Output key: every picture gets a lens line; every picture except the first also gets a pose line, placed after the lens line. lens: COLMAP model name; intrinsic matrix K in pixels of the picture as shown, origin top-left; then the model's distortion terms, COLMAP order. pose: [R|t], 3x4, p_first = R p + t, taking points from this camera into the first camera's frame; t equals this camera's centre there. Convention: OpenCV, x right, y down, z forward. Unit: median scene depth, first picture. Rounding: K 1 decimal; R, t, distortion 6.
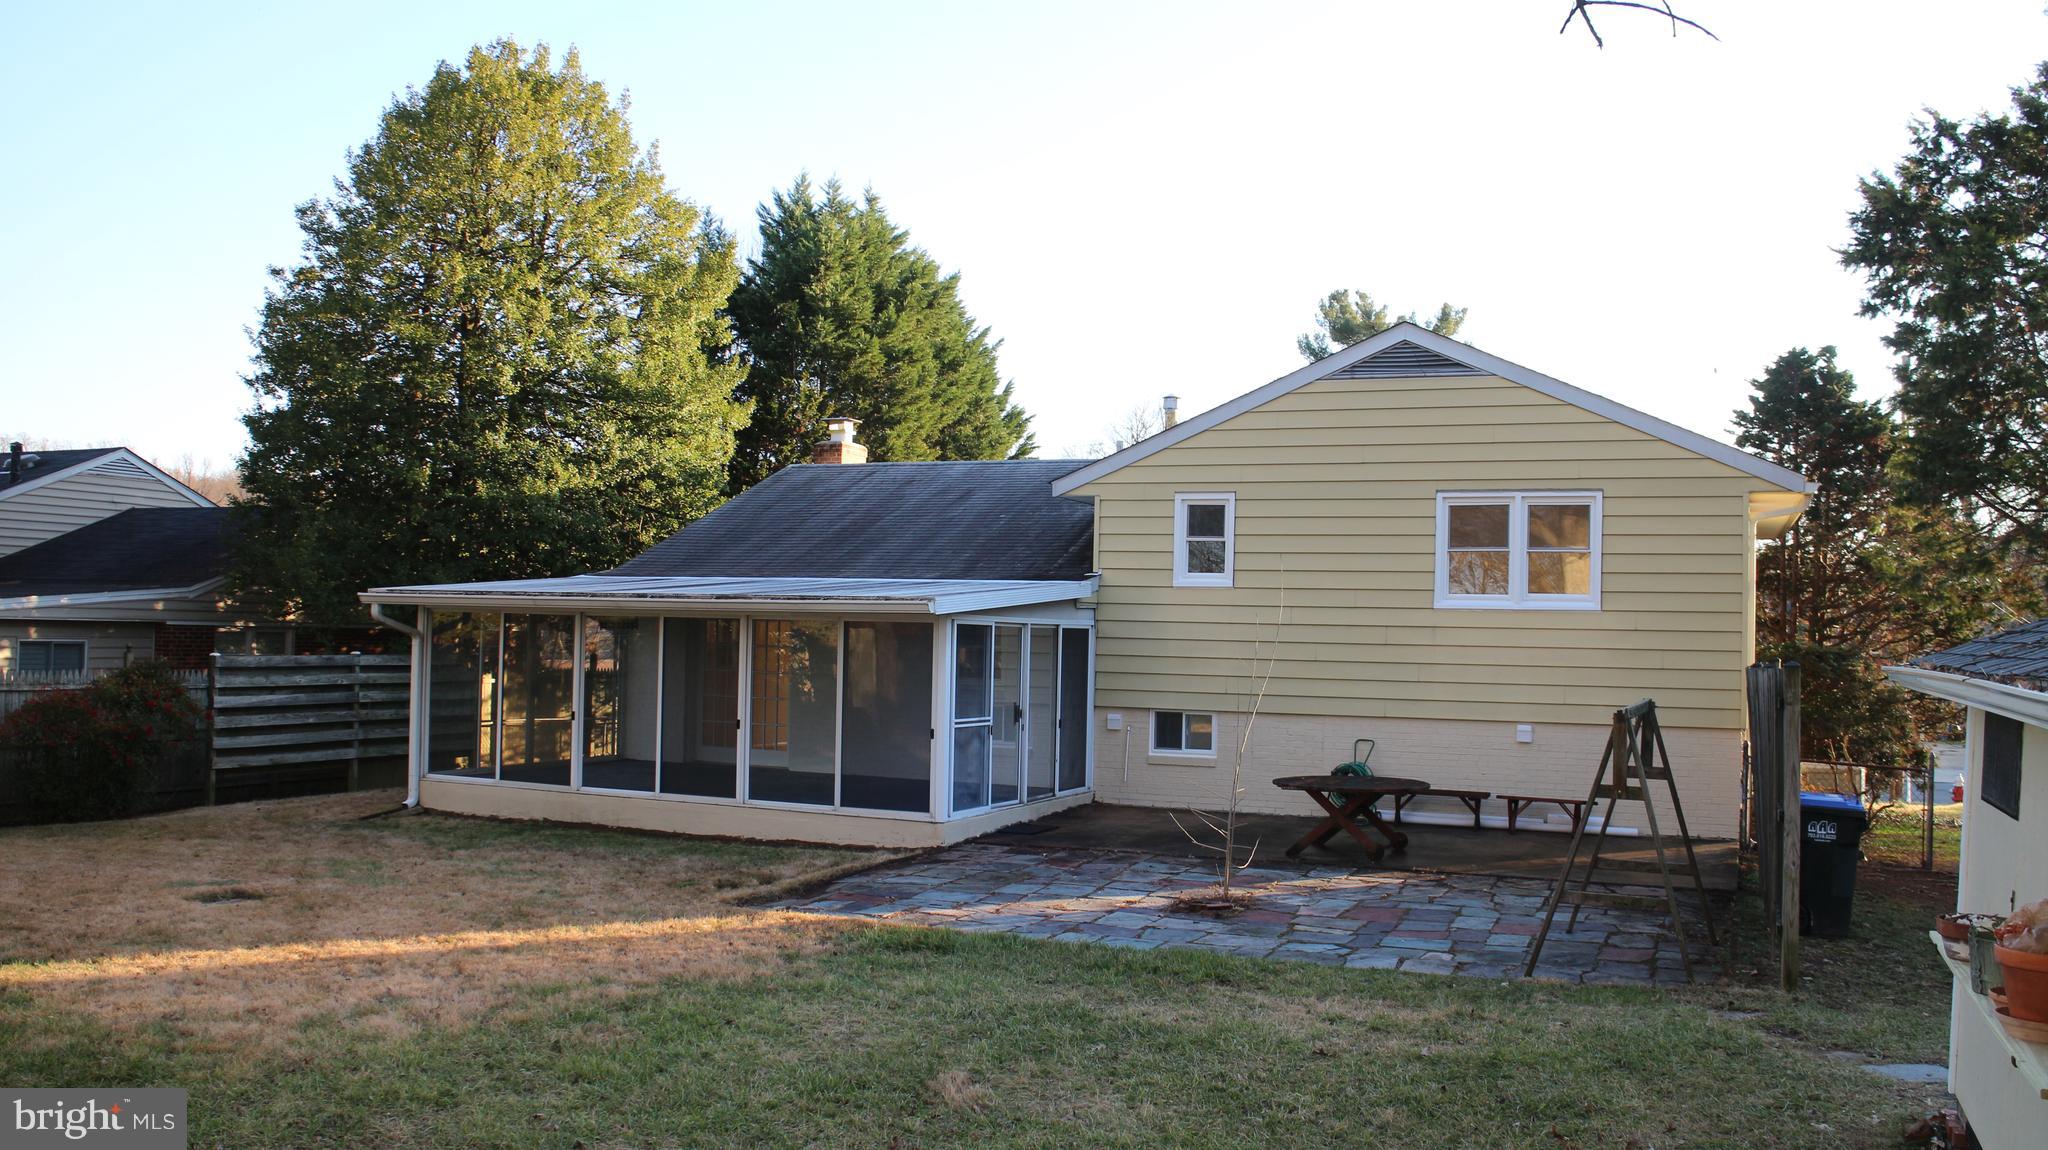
lens RADIAL K [[1686.8, 0, 1017.0], [0, 1686.8, 577.0], [0, 0, 1]] dist [-0.148047, 0.107689]
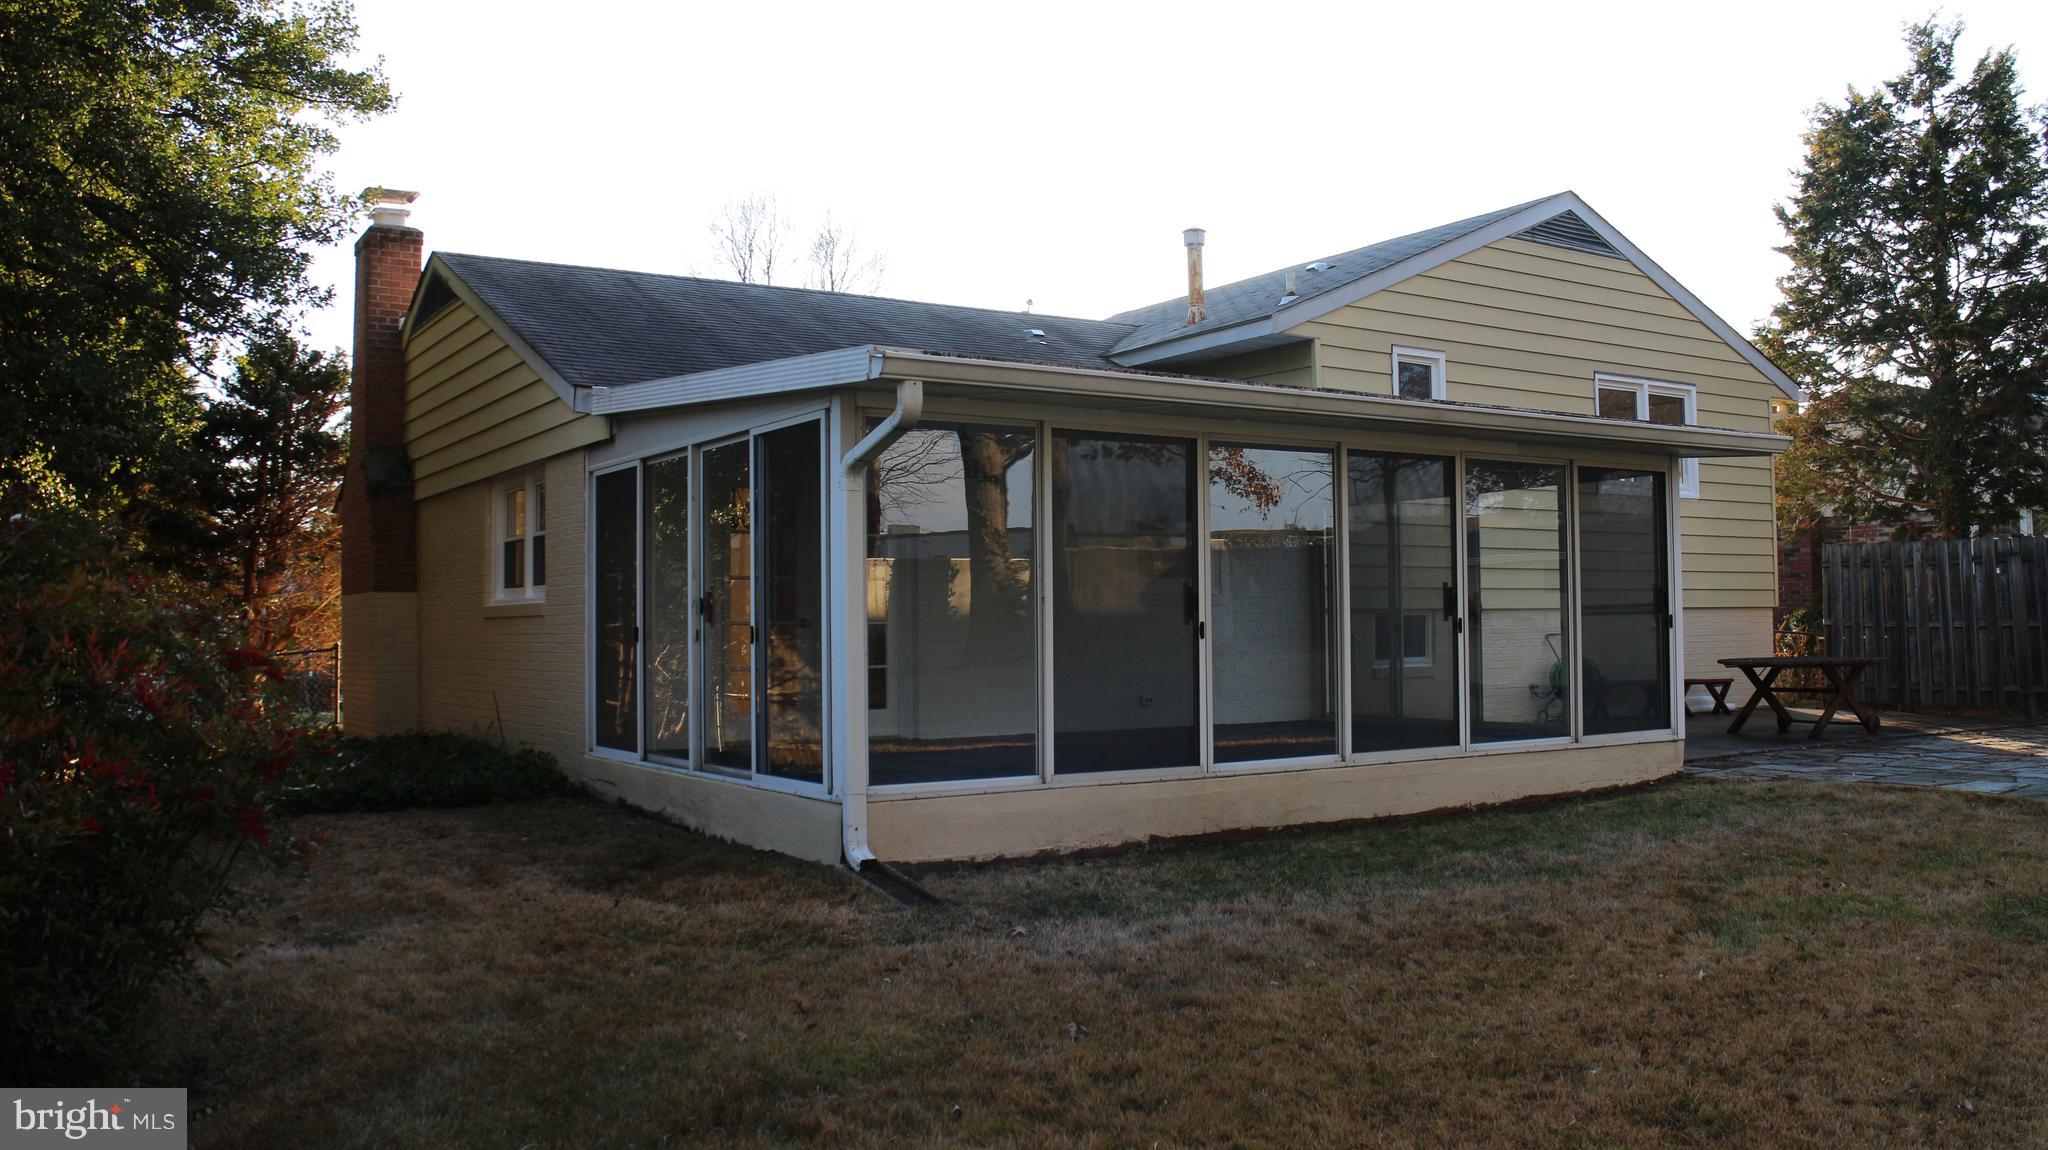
lens RADIAL K [[1686.8, 0, 1031.8], [0, 1686.8, 568.1], [0, 0, 1]] dist [-0.148047, 0.107689]
pose [[0.559818, 0.001776, 0.828614, -0.714249], [-0.002692, 0.999996, -0.000325, 0.062164], [-0.828611, -0.002049, 0.559821, 0.727908]]
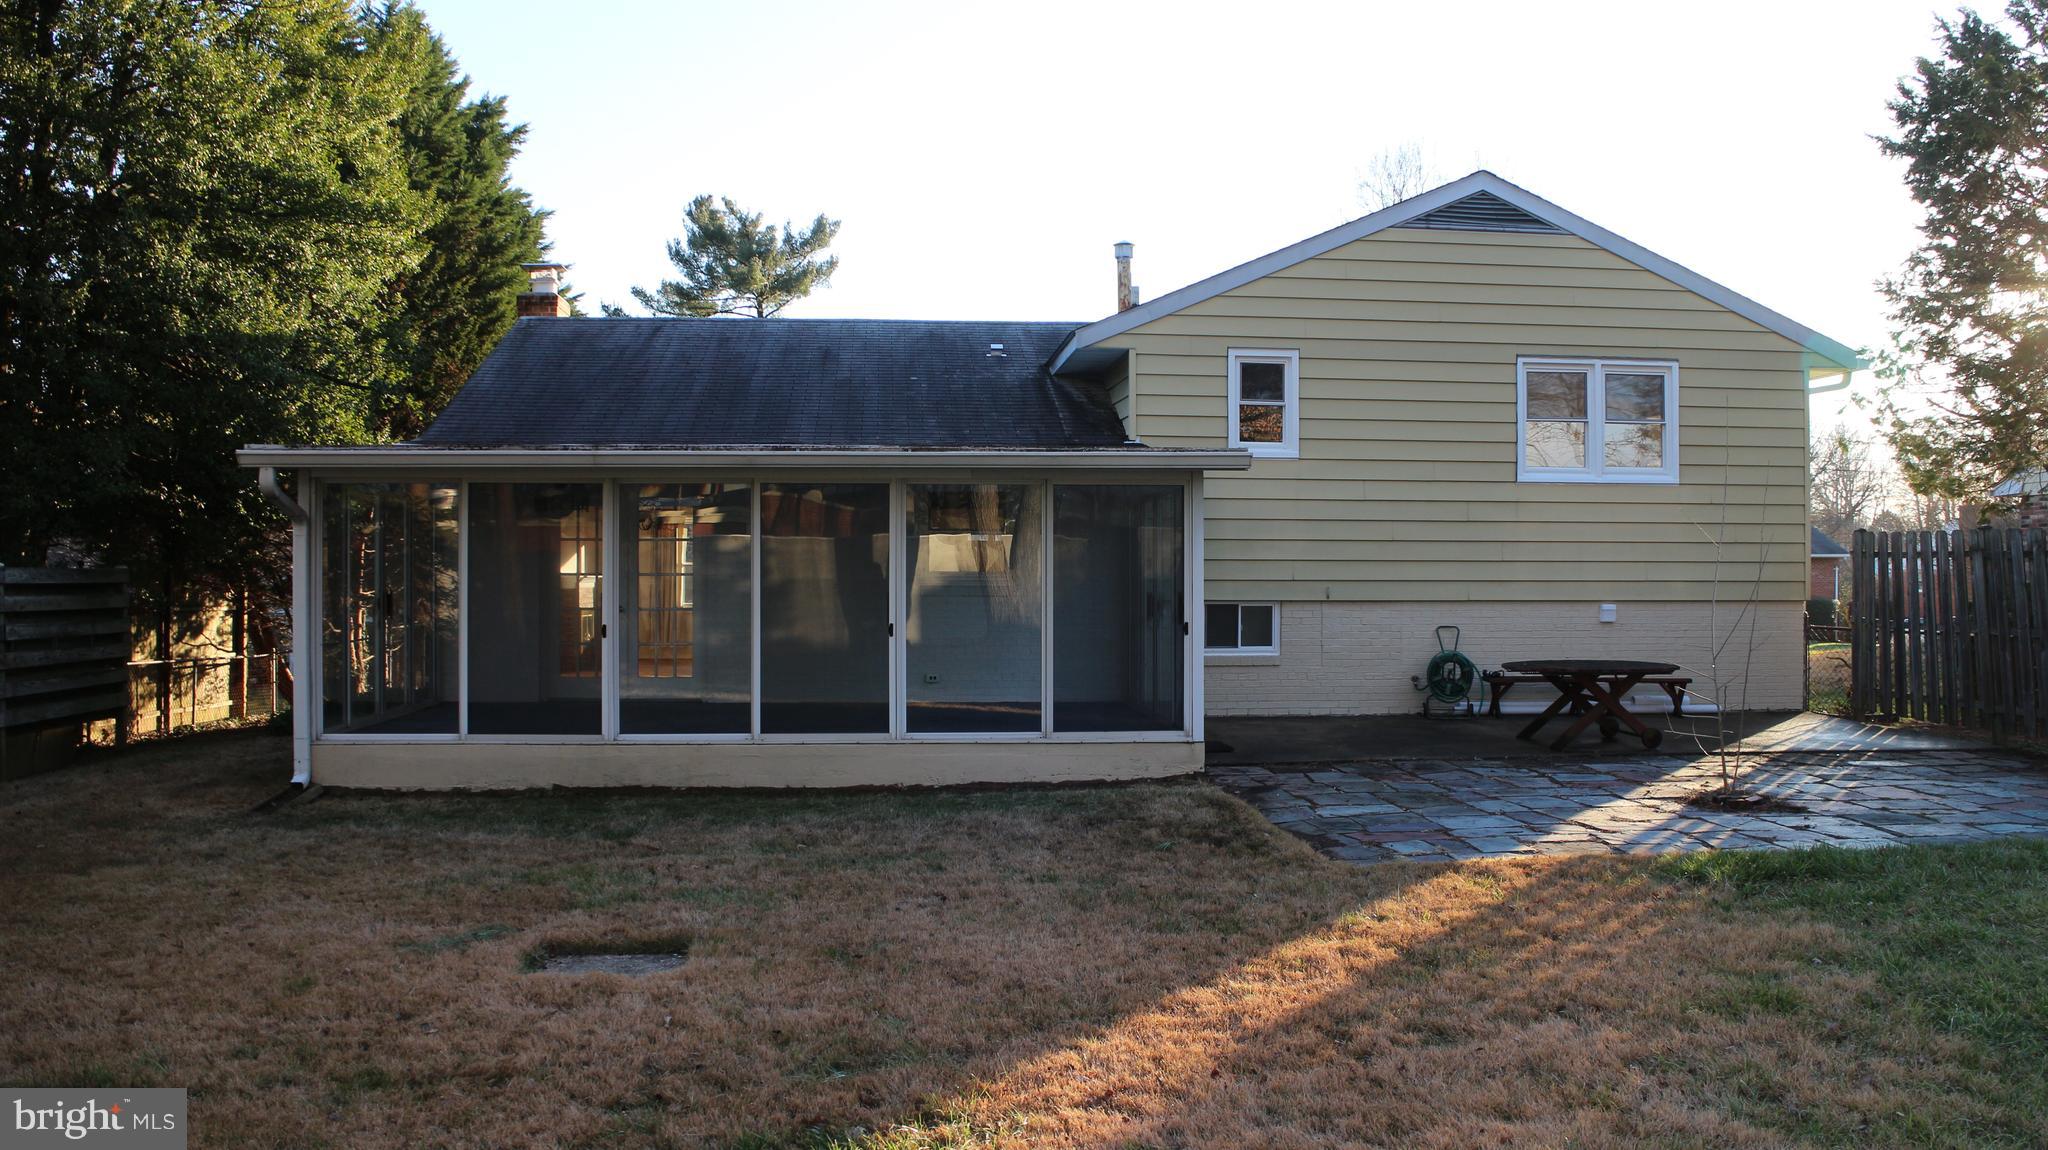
lens RADIAL K [[1686.8, 0, 1022.5], [0, 1686.8, 589.8], [0, 0, 1]] dist [-0.148047, 0.107689]
pose [[0.881633, -0.025260, 0.471260, -0.424823], [0.003098, 0.998855, 0.047745, 0.033132], [-0.471926, -0.040634, 0.880701, 0.309515]]
